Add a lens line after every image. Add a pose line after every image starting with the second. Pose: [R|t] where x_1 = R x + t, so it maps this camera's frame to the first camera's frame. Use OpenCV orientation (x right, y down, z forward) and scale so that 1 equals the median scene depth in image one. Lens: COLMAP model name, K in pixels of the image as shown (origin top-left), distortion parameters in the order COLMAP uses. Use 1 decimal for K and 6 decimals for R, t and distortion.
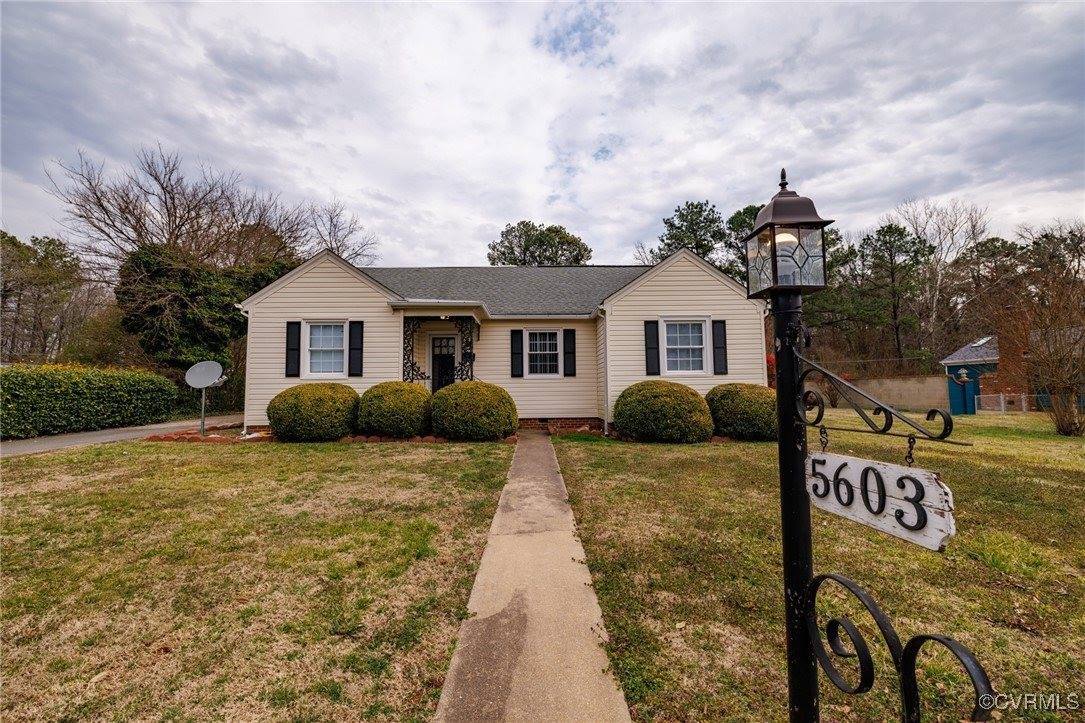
lens RADIAL K [[462.6, 0, 543.6], [0, 462.6, 357.2], [0, 0, 1]] dist [0.002355, 0.000109]
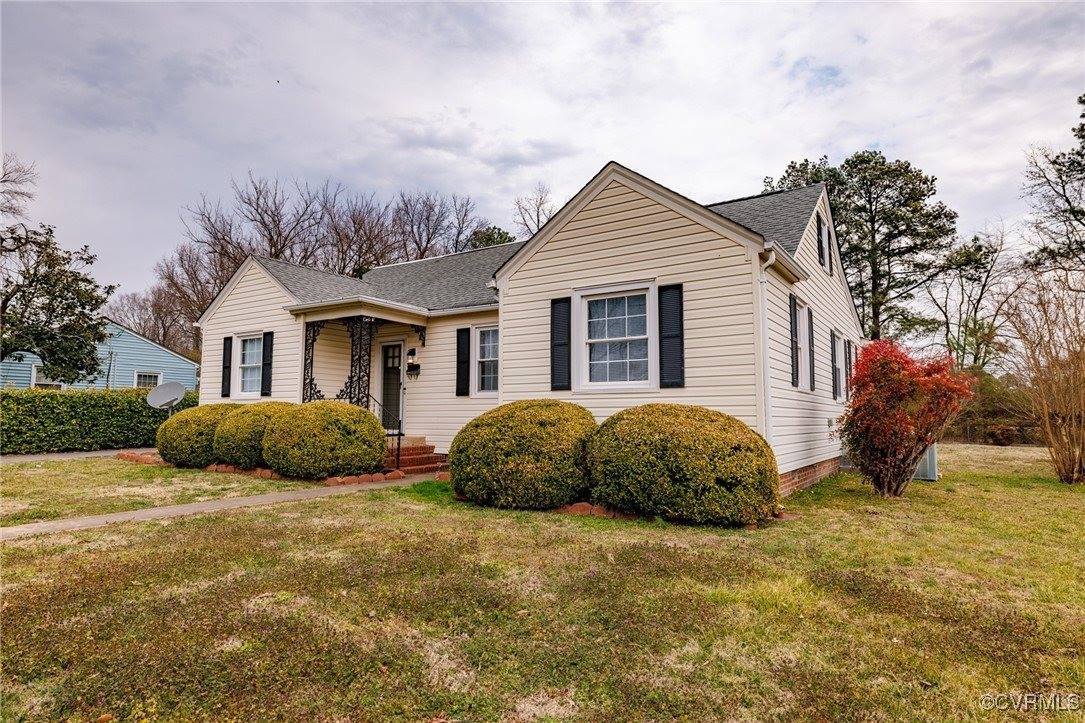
lens RADIAL K [[625.8, 0, 540.6], [0, 625.8, 364.8], [0, 0, 1]] dist [-0.002853, -0.000473]
pose [[0.817956, -0.035687, -0.574173, 0.665039], [0.028858, 0.999363, -0.021005, 0.022158], [0.574557, 0.000612, 0.818465, 0.331861]]
